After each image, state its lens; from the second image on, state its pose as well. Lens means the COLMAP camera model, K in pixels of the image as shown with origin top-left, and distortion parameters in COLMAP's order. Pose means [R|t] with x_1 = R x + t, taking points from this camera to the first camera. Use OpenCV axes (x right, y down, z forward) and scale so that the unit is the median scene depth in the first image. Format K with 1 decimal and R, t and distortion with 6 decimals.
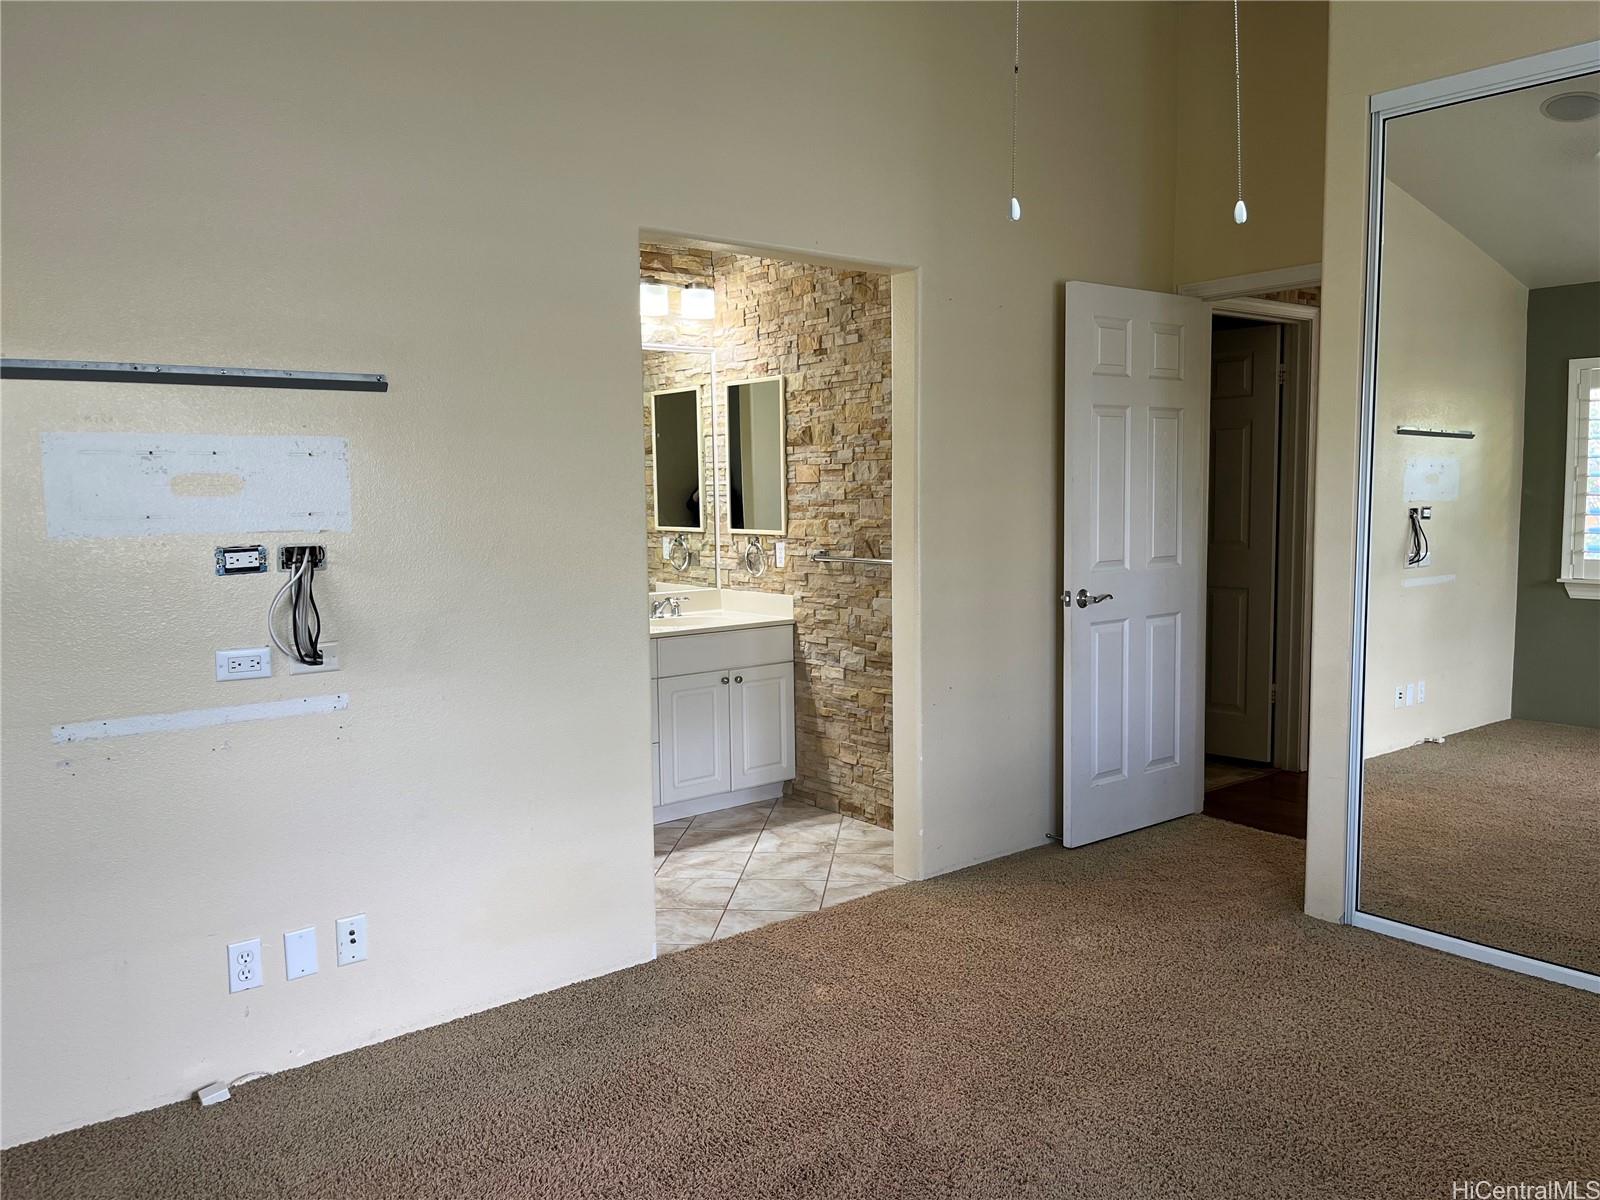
lens RADIAL K [[1208.5, 0, 802.5], [0, 1208.5, 599.7], [0, 0, 1]] dist [0.062709, -0.089499]
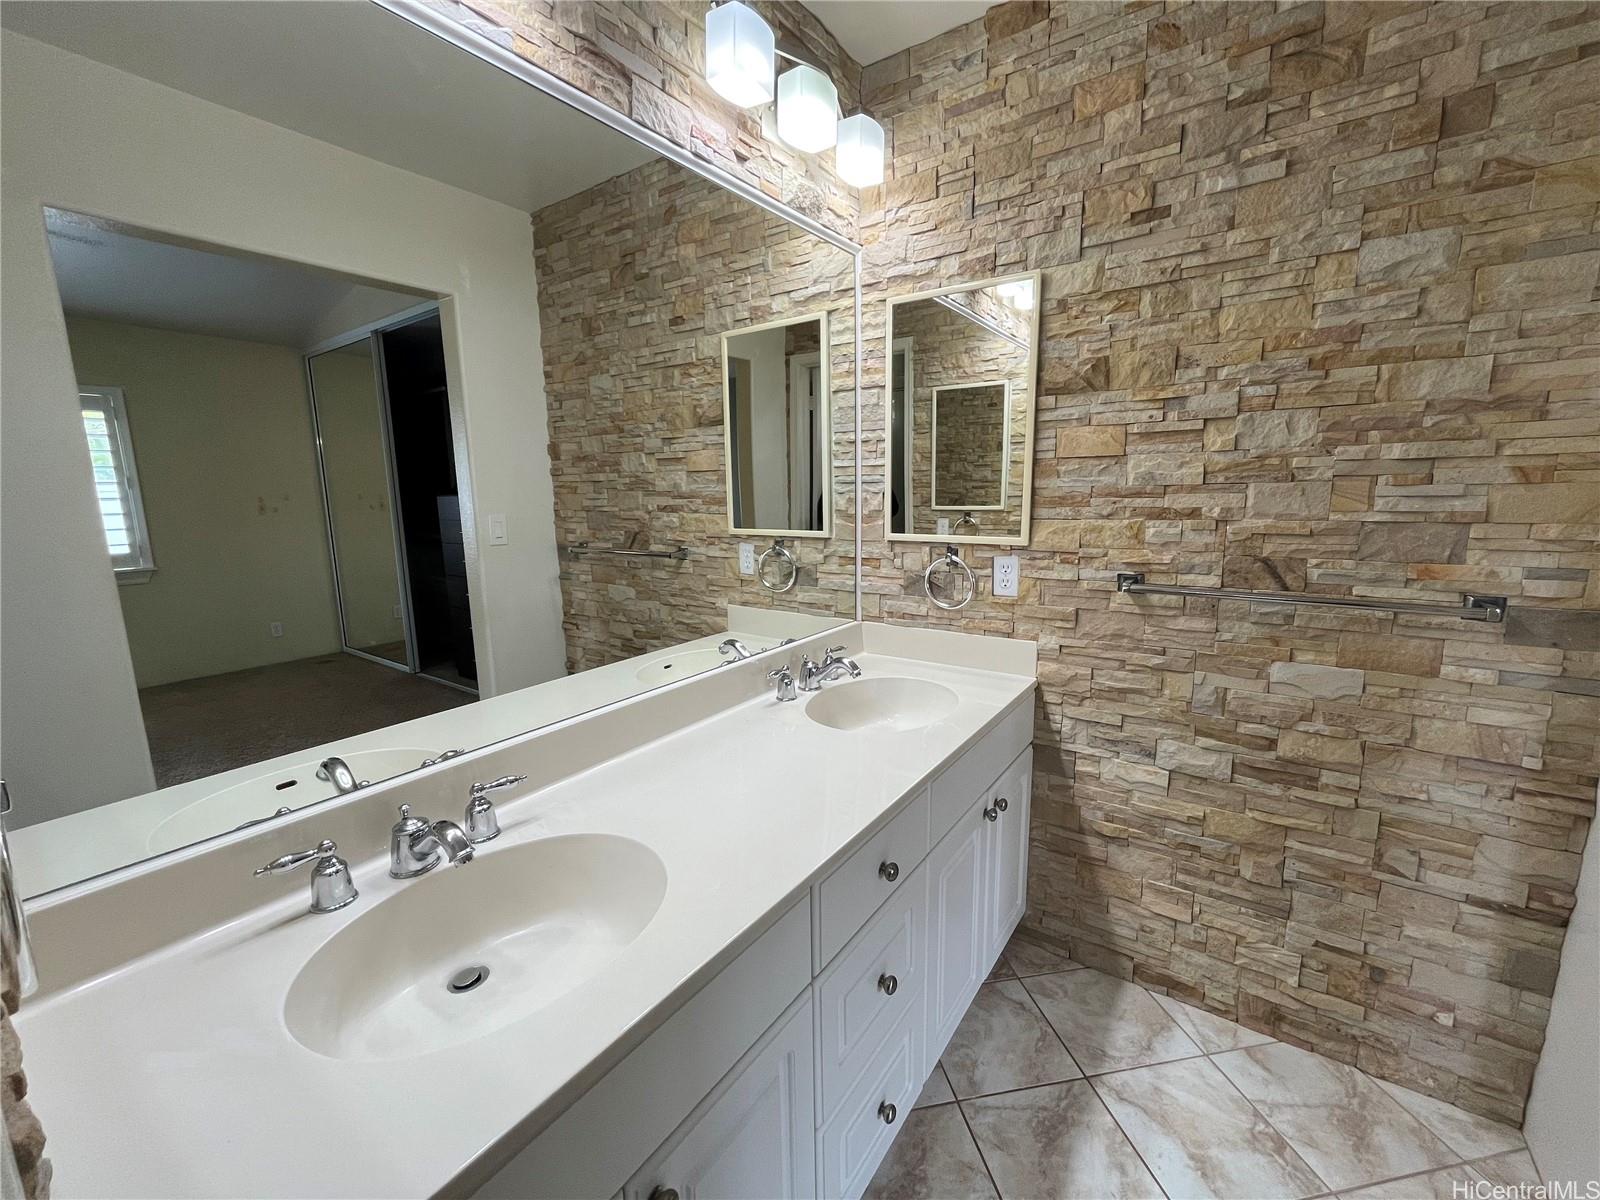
lens RADIAL K [[652.0, 0, 805.1], [0, 652.0, 605.0], [0, 0, 1]] dist [-0.007184, 0.001175]
pose [[0.961475, -0.045350, 0.271127, -0.218942], [0.024220, 0.996438, 0.080781, -0.054118], [-0.273825, -0.071102, 0.959148, 0.729396]]
